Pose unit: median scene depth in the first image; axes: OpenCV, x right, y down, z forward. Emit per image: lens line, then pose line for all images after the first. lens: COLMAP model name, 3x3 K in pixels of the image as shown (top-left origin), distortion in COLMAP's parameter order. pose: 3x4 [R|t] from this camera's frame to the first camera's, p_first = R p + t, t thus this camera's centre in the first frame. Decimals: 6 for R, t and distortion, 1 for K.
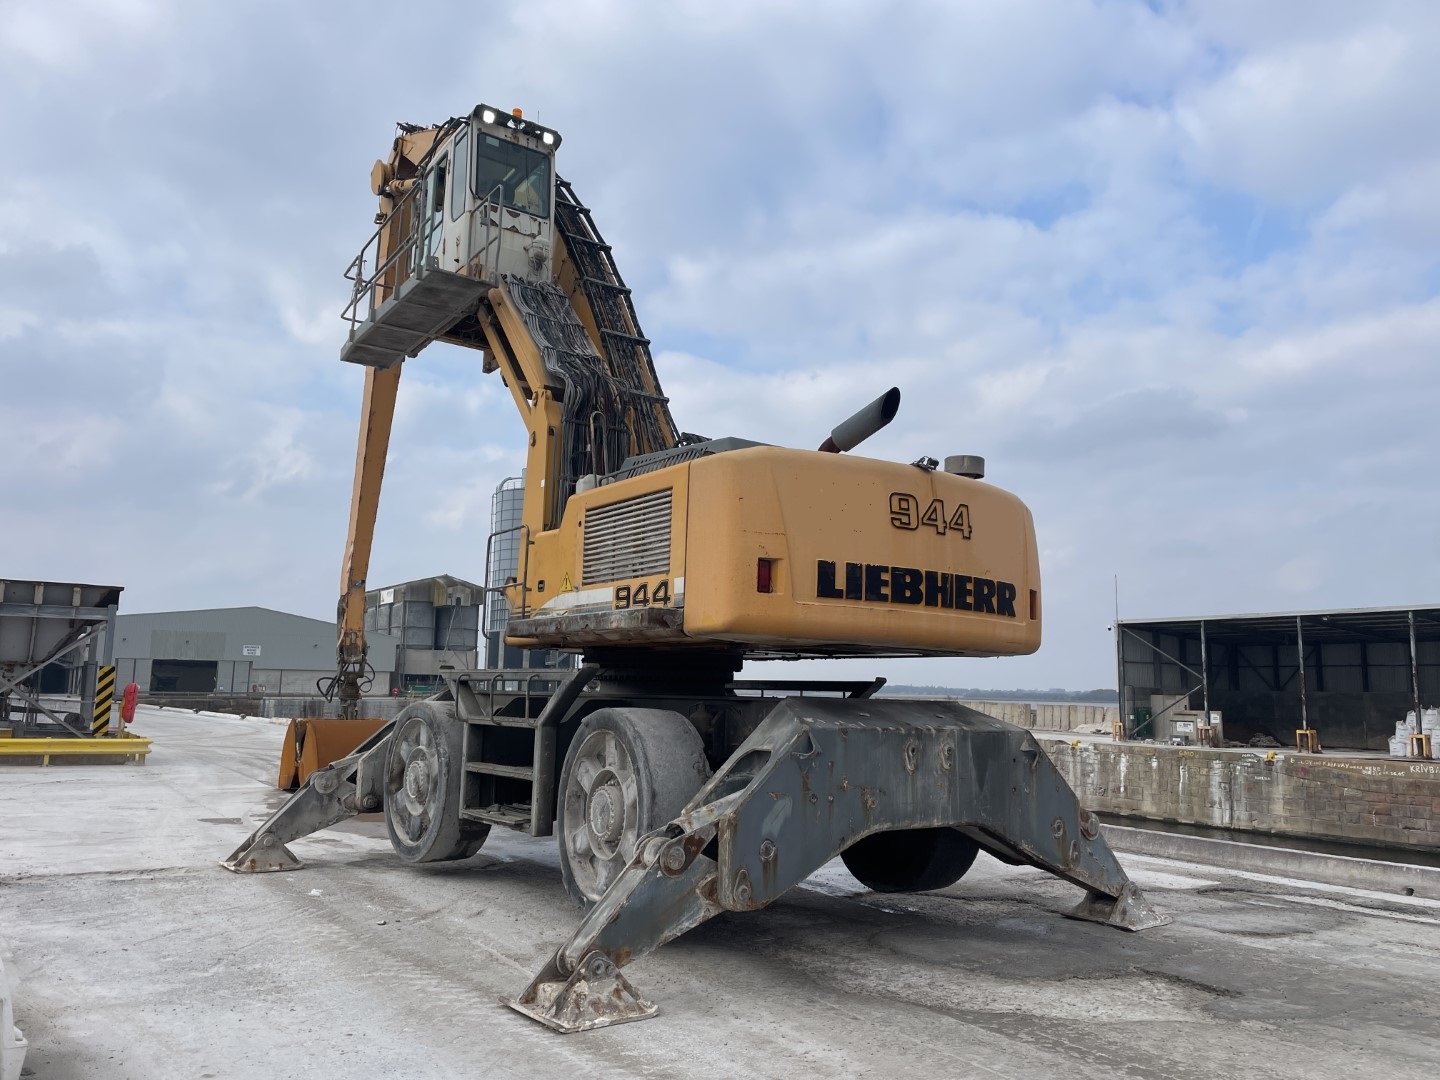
lens RADIAL K [[1078.7, 0, 735.5], [0, 1078.7, 566.2], [0, 0, 1]] dist [0.101411, -0.135778]
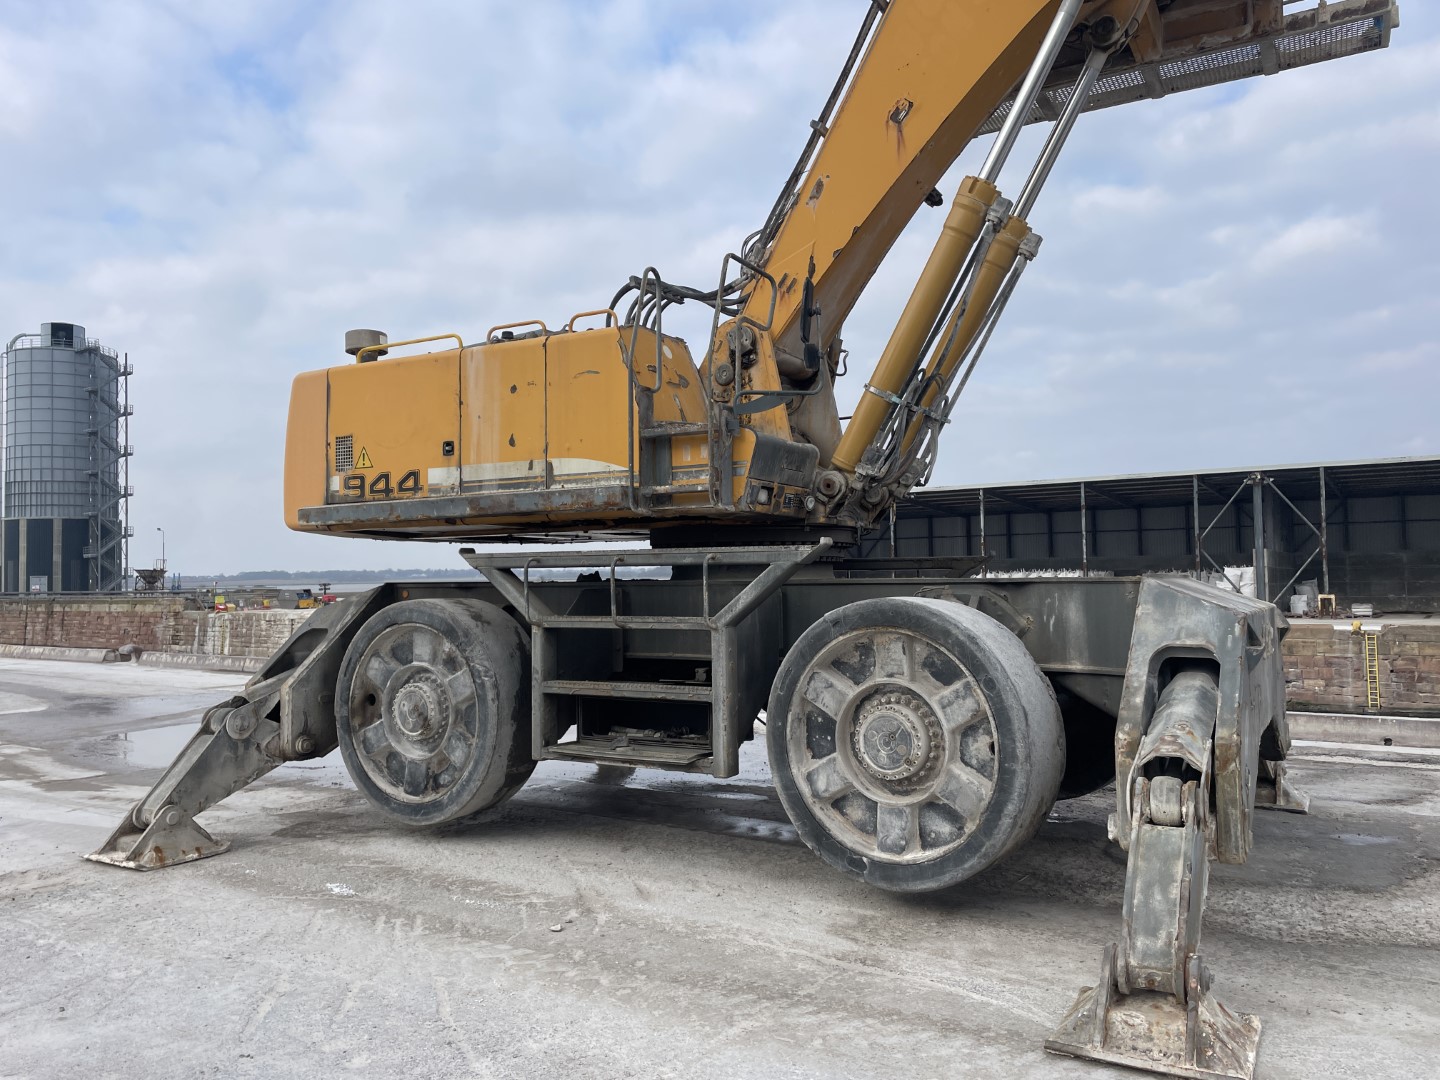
lens RADIAL K [[1072.6, 0, 721.4], [0, 1072.6, 556.7], [0, 0, 1]] dist [0.091069, -0.115903]
pose [[0.931634, -0.025571, 0.362497, -0.420234], [-0.010365, 0.995245, 0.096846, 0.031875], [-0.363250, -0.093983, 0.926939, 0.337755]]
